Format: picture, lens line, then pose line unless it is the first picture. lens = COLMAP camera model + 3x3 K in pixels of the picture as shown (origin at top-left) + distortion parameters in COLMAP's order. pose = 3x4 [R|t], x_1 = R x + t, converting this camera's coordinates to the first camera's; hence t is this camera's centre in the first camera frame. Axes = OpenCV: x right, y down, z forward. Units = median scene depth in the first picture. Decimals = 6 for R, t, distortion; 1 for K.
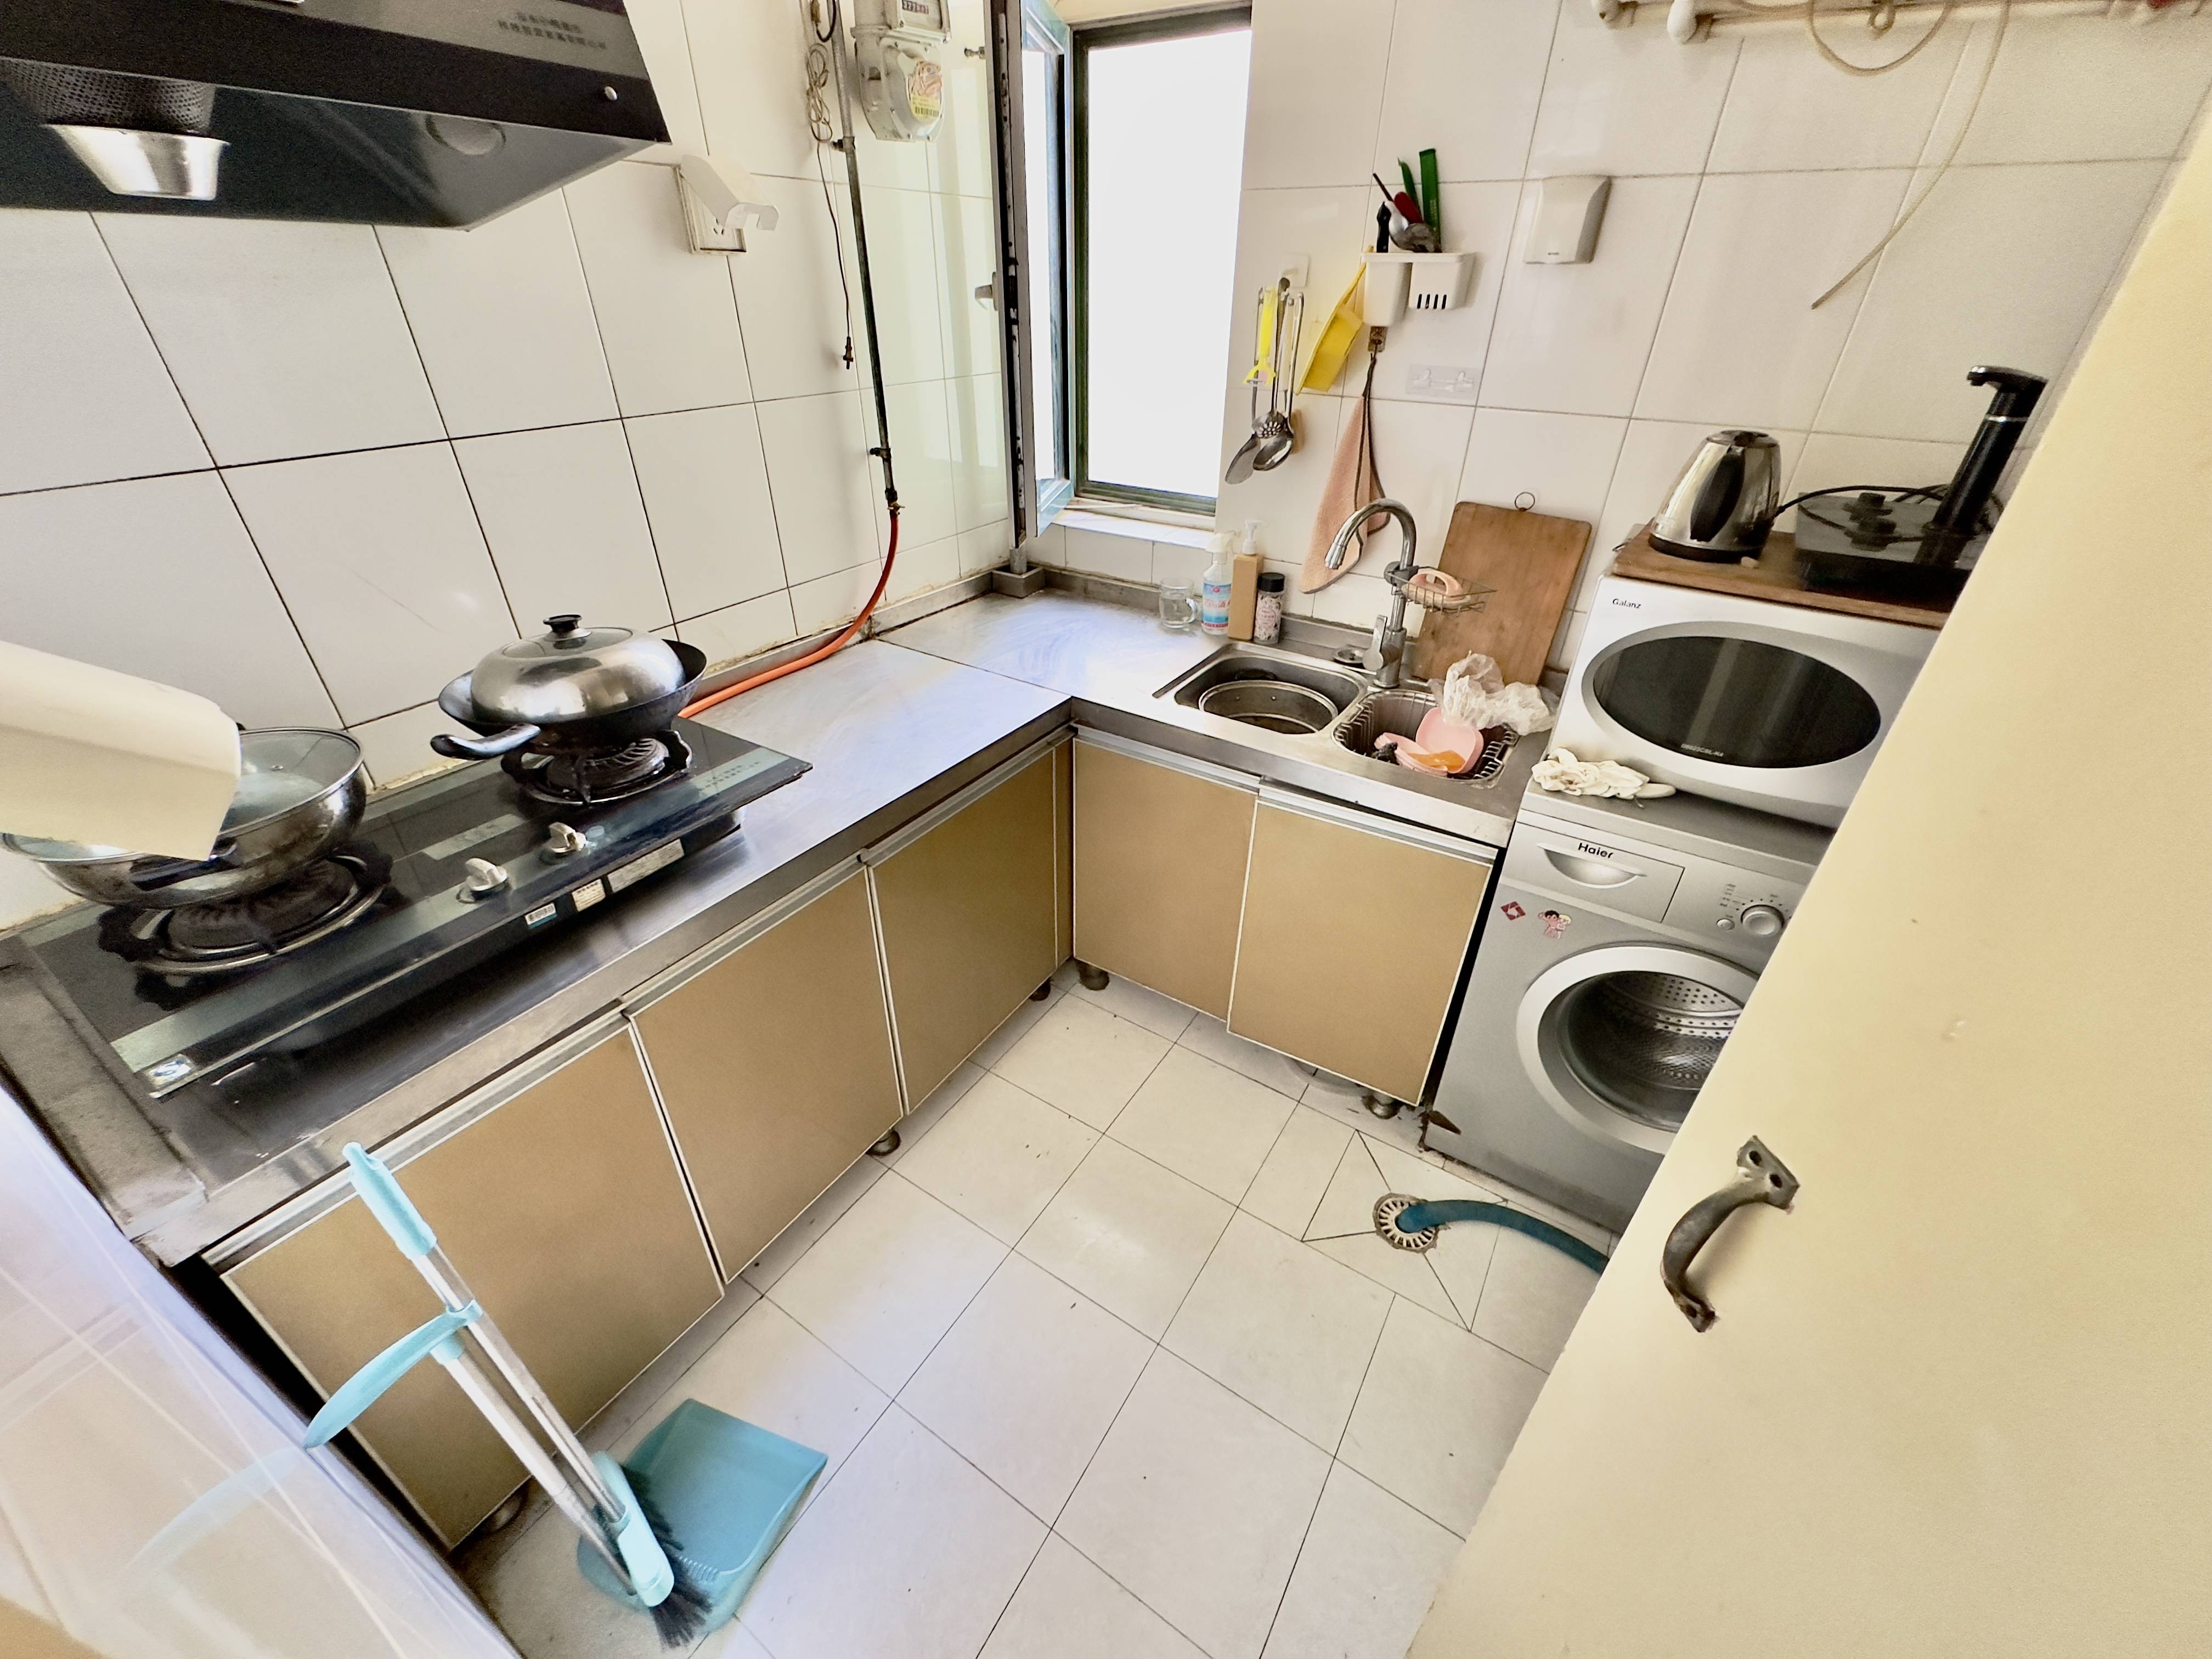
lens RADIAL K [[882.7, 0, 1093.9], [0, 882.7, 836.0], [0, 0, 1]] dist [-0.001882, 0.000806]
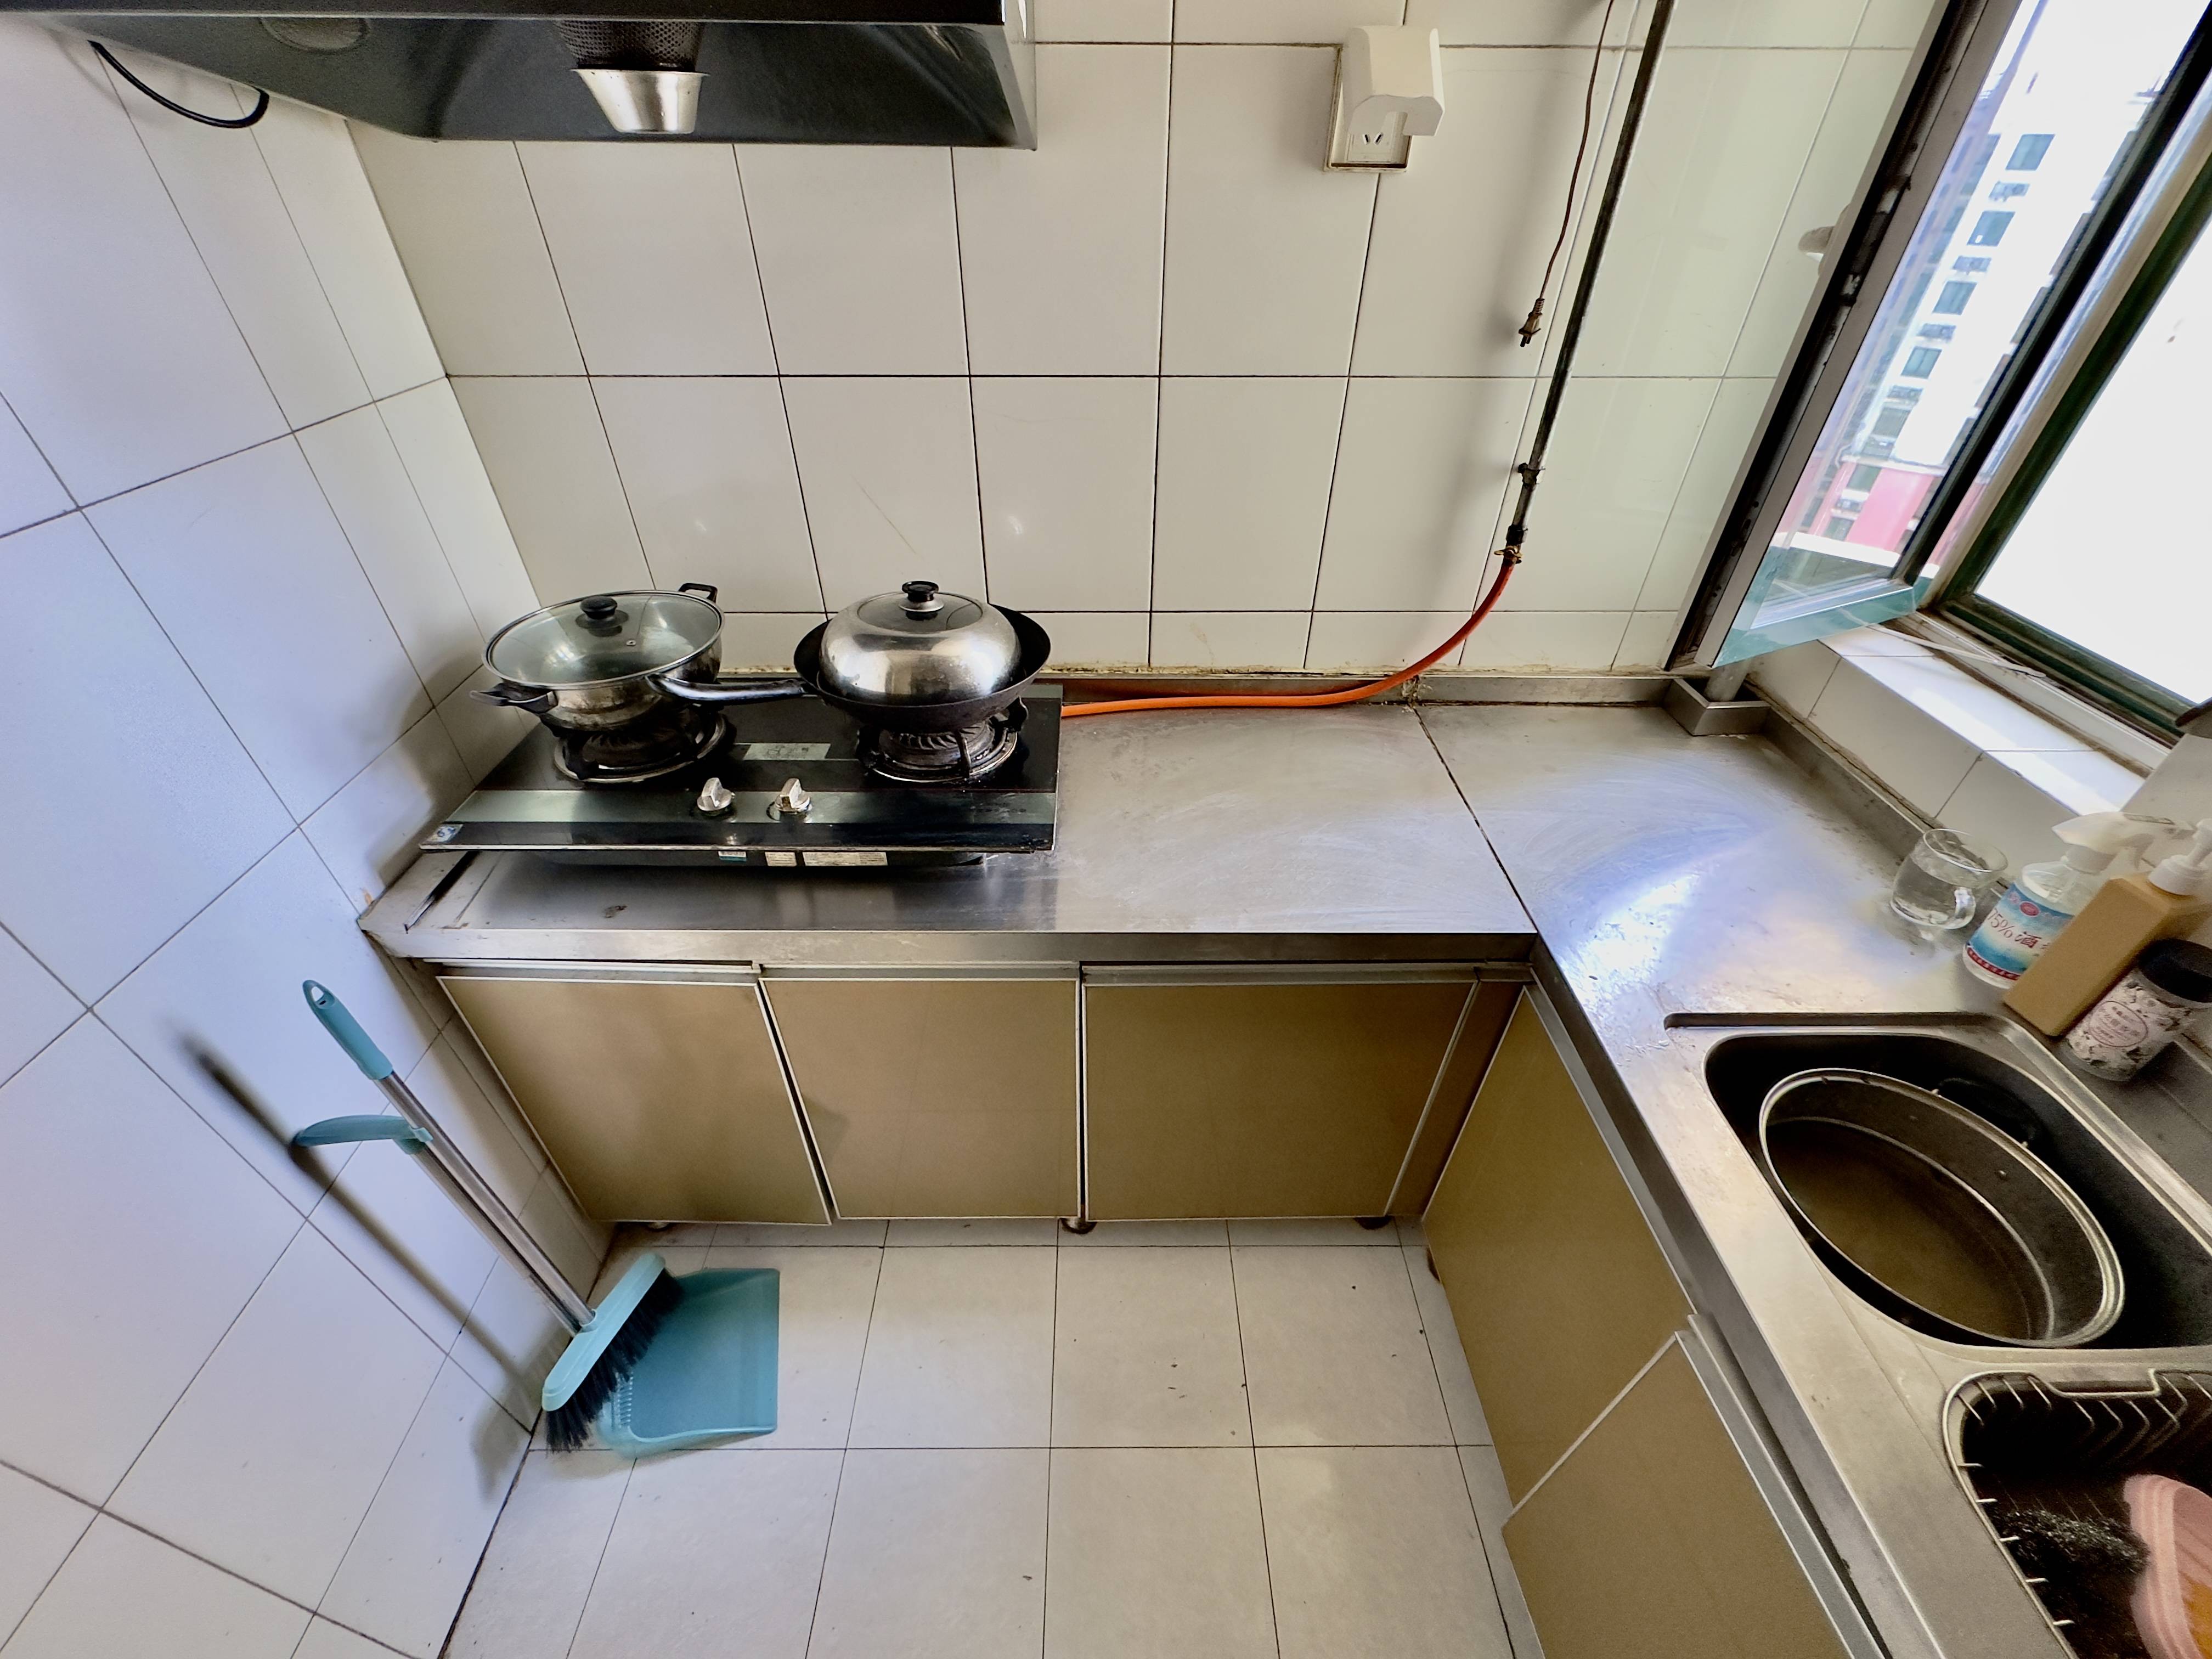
lens RADIAL K [[882.7, 0, 1106.0], [0, 882.7, 829.9], [0, 0, 1]] dist [-0.001882, 0.000806]
pose [[0.554945, 0.501161, -0.663983, 0.173983], [-0.446713, 0.852850, 0.270360, -0.246272], [0.701772, 0.146575, 0.697160, 0.349142]]
